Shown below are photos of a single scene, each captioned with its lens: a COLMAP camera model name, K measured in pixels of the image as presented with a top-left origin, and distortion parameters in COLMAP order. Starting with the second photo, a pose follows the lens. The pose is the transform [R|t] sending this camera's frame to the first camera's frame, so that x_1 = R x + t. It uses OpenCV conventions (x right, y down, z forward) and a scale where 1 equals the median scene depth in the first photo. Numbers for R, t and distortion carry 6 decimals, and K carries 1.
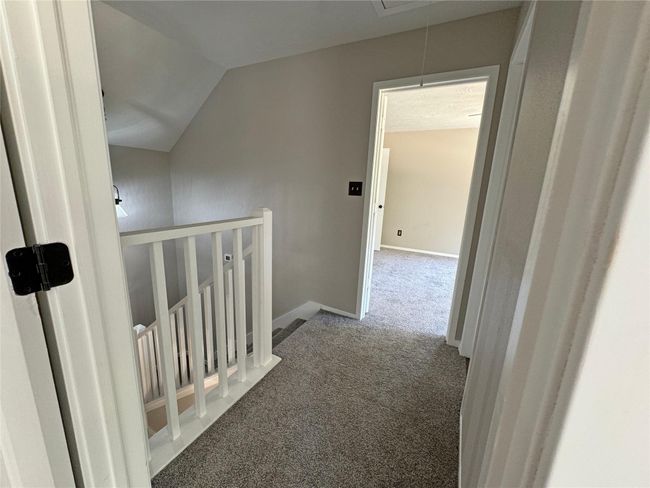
lens RADIAL K [[260.5, 0, 324.5], [0, 260.5, 243.0], [0, 0, 1]] dist [0.012216, 0.000286]
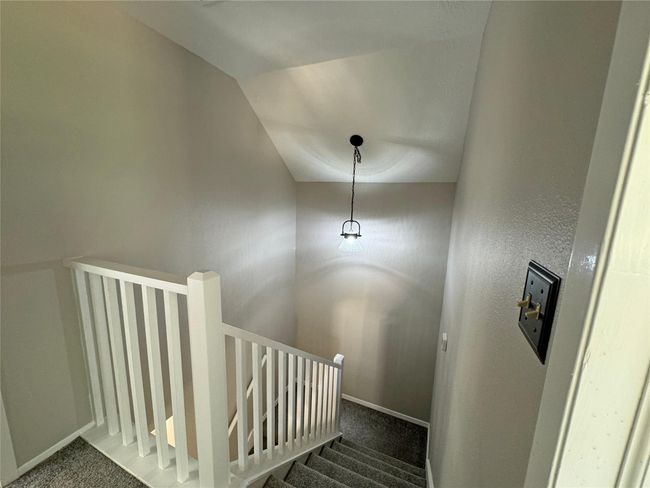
lens RADIAL K [[260.5, 0, 323.6], [0, 260.5, 243.7], [0, 0, 1]] dist [0.012216, 0.000286]
pose [[0.067915, 0.138777, -0.987992, 0.205943], [-0.242911, 0.962779, 0.118538, -0.179283], [0.967668, 0.231944, 0.099097, 0.625907]]
